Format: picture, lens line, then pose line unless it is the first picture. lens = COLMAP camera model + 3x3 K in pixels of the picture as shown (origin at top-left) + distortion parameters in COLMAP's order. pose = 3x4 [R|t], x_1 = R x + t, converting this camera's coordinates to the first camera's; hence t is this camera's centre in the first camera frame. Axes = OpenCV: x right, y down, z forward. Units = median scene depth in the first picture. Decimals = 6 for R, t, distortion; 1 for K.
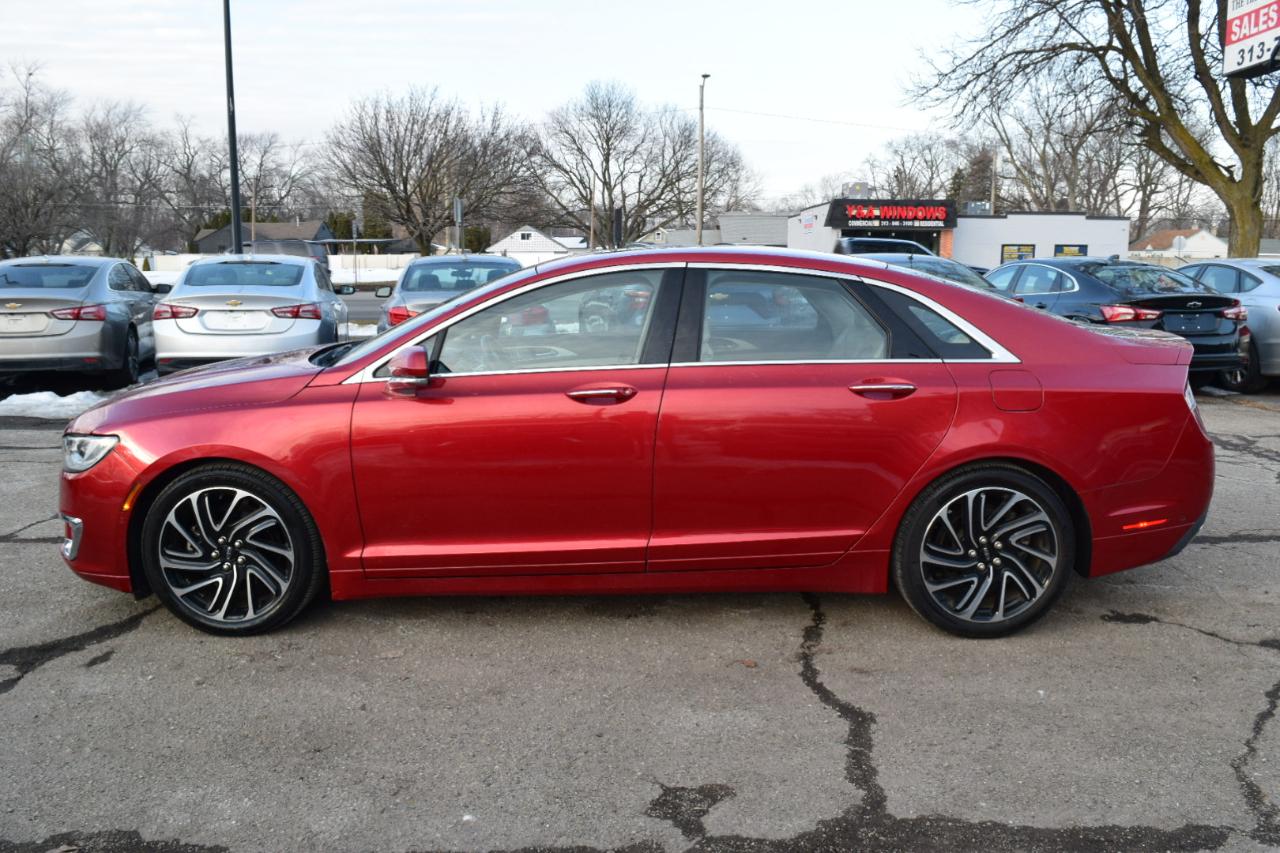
lens RADIAL K [[1060.2, 0, 637.5], [0, 1060.2, 425.5], [0, 0, 1]] dist [-0.107096, 0.031215]
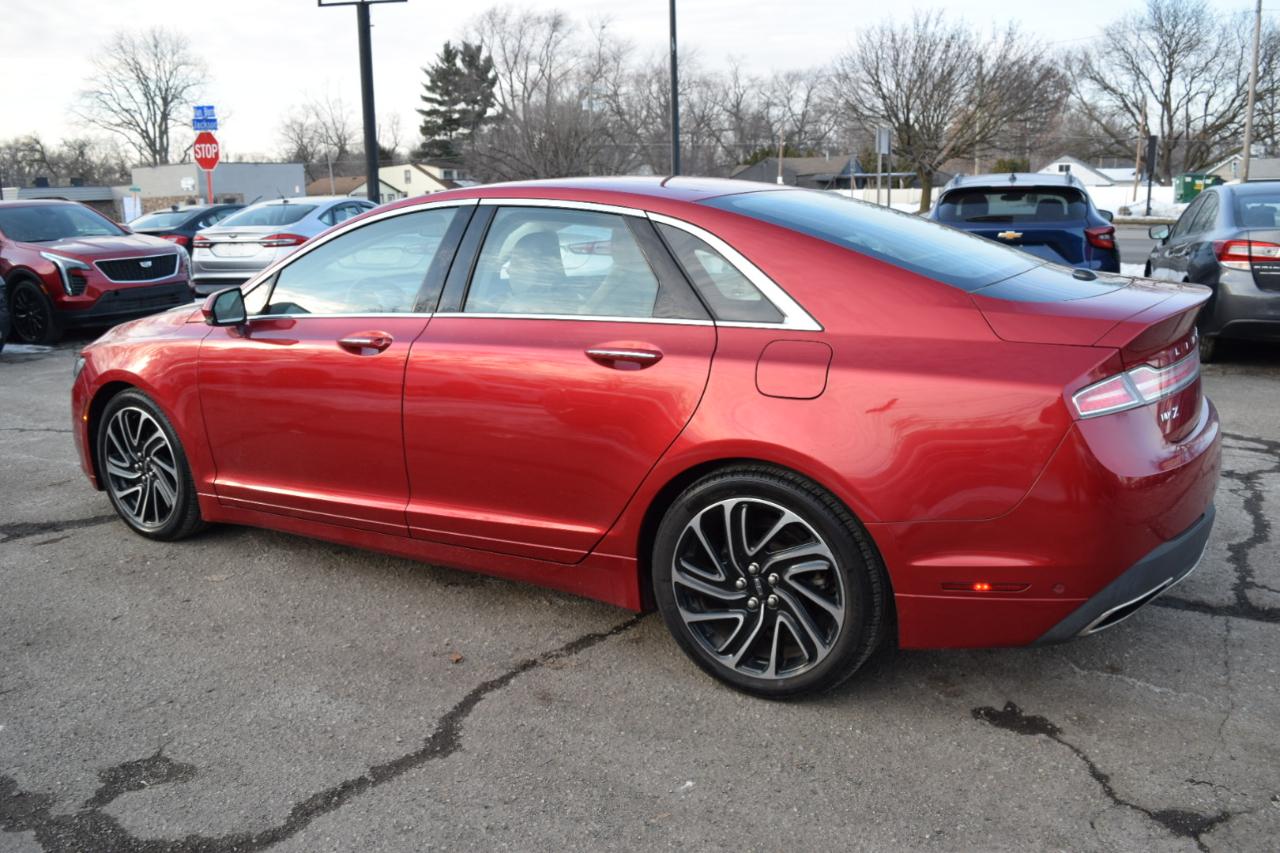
lens RADIAL K [[1060.2, 0, 639.4], [0, 1060.2, 423.3], [0, 0, 1]] dist [-0.107096, 0.031215]
pose [[0.844345, 0.094038, -0.527483, 0.612283], [-0.062791, 0.995061, 0.076887, -0.042147], [0.532108, -0.031798, 0.846079, 0.309503]]
